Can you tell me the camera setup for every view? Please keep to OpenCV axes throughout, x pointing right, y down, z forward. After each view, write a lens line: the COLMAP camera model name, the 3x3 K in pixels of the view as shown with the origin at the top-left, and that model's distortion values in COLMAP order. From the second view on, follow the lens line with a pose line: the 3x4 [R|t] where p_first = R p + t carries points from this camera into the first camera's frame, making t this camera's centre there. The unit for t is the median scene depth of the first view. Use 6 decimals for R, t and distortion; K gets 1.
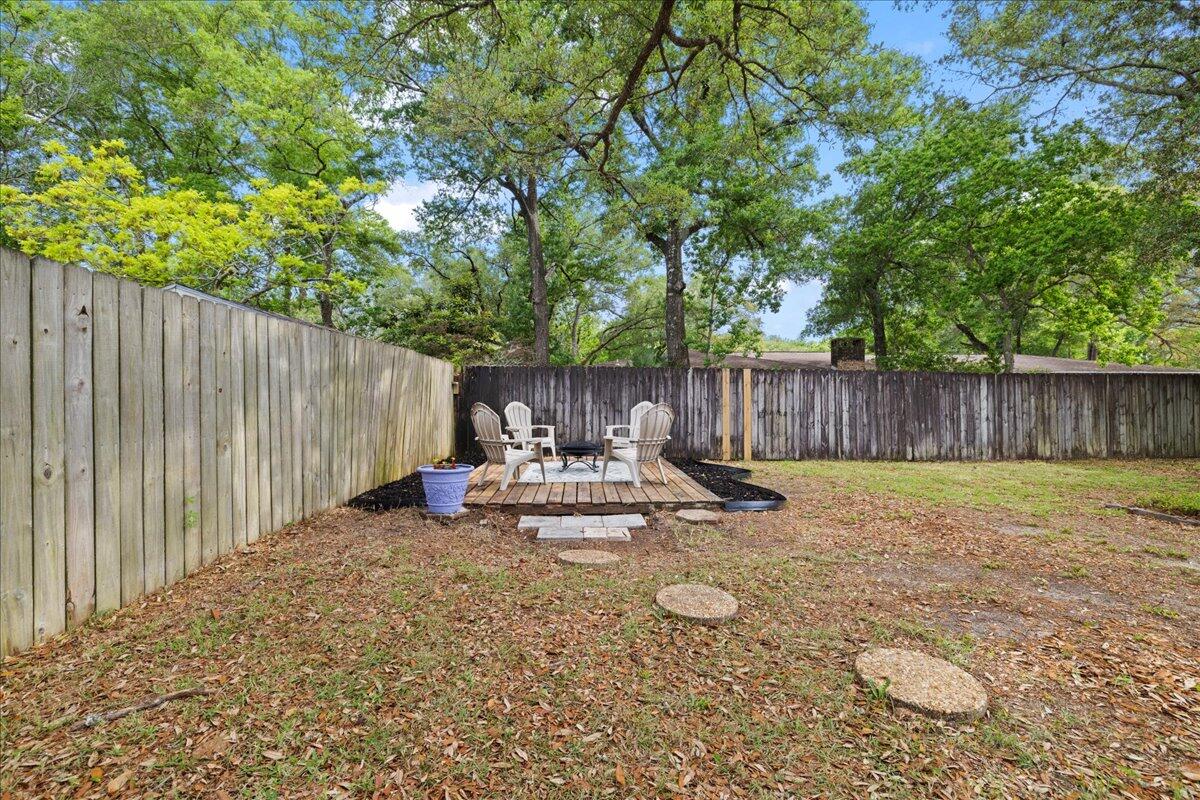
lens RADIAL K [[497.7, 0, 600.0], [0, 497.7, 400.0], [0, 0, 1]] dist [0.000715, -0.000315]
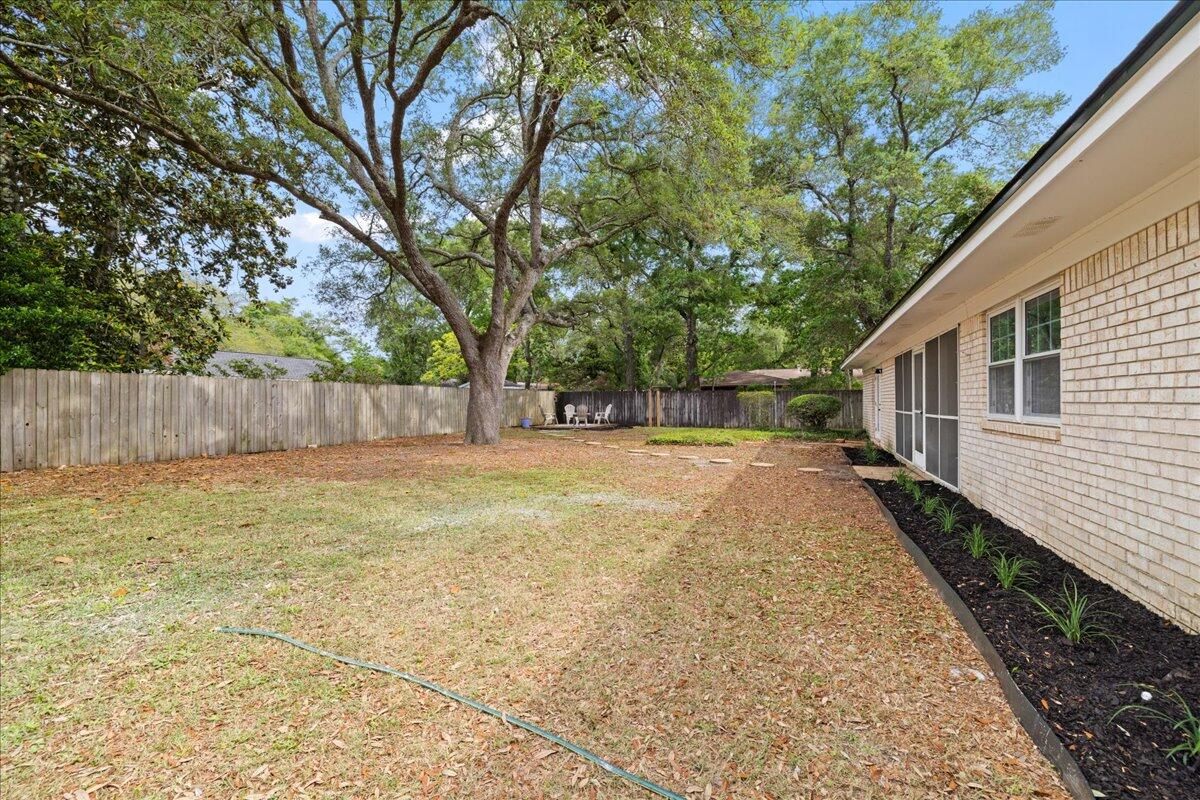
lens RADIAL K [[497.7, 0, 600.0], [0, 497.7, 400.0], [0, 0, 1]] dist [0.000715, -0.000315]
pose [[0.908368, -0.009235, -0.418071, 1.081423], [0.007334, 0.999954, -0.006153, -0.003626], [0.418108, 0.002523, 0.908394, -1.409199]]
